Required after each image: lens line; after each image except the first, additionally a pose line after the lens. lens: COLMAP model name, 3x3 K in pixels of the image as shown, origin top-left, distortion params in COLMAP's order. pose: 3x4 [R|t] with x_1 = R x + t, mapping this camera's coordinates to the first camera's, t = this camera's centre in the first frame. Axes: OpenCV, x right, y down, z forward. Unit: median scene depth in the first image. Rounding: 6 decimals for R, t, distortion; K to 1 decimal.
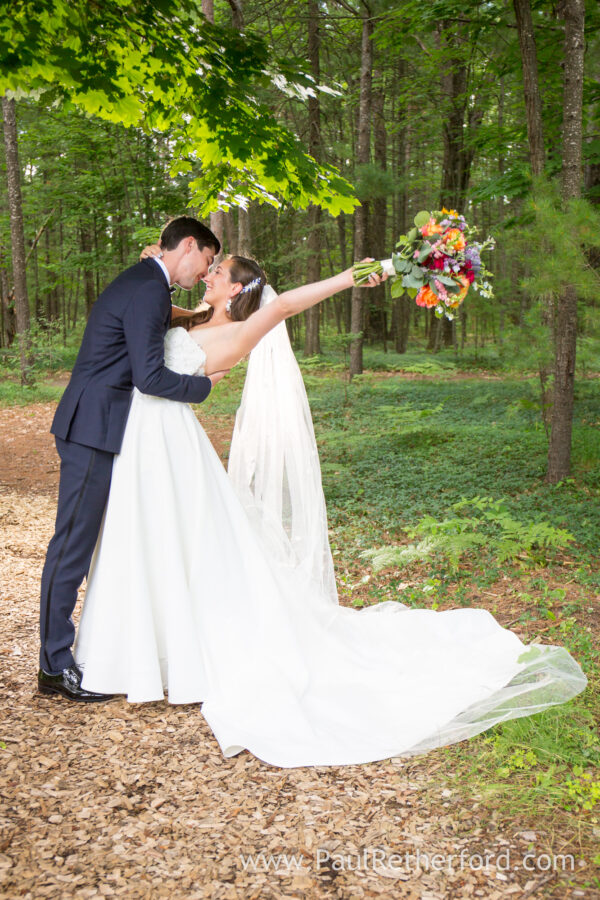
lens RADIAL K [[1039.9, 0, 299.6], [0, 1039.9, 449.0], [0, 0, 1]] dist [0.054000, 0.000000]
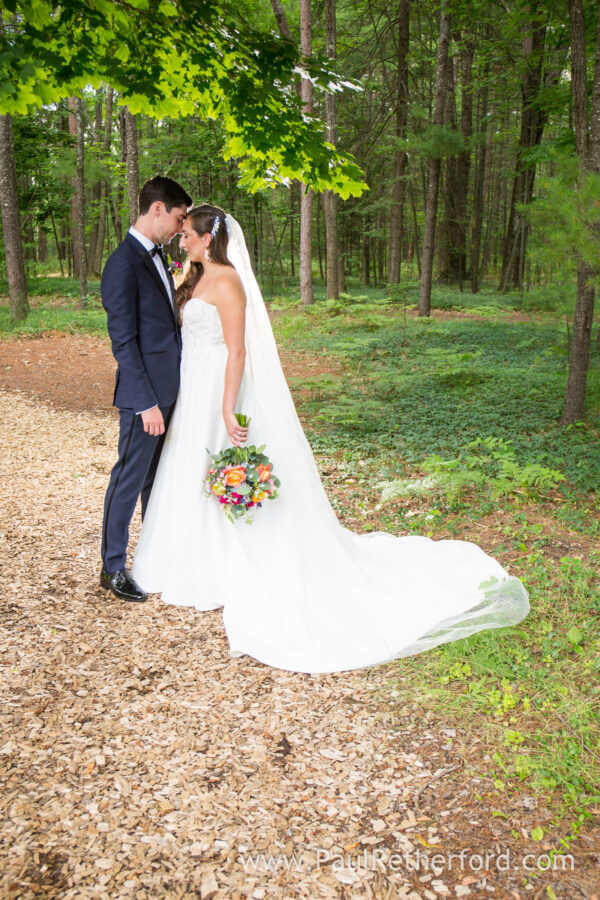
lens RADIAL K [[915.2, 0, 299.7], [0, 915.2, 449.6], [0, 0, 1]] dist [0.003202, 0.000000]
pose [[0.993587, 0.037837, -0.106548, 0.105683], [-0.028227, 0.995515, 0.090294, -0.038786], [0.109487, -0.086707, 0.990199, -0.037050]]
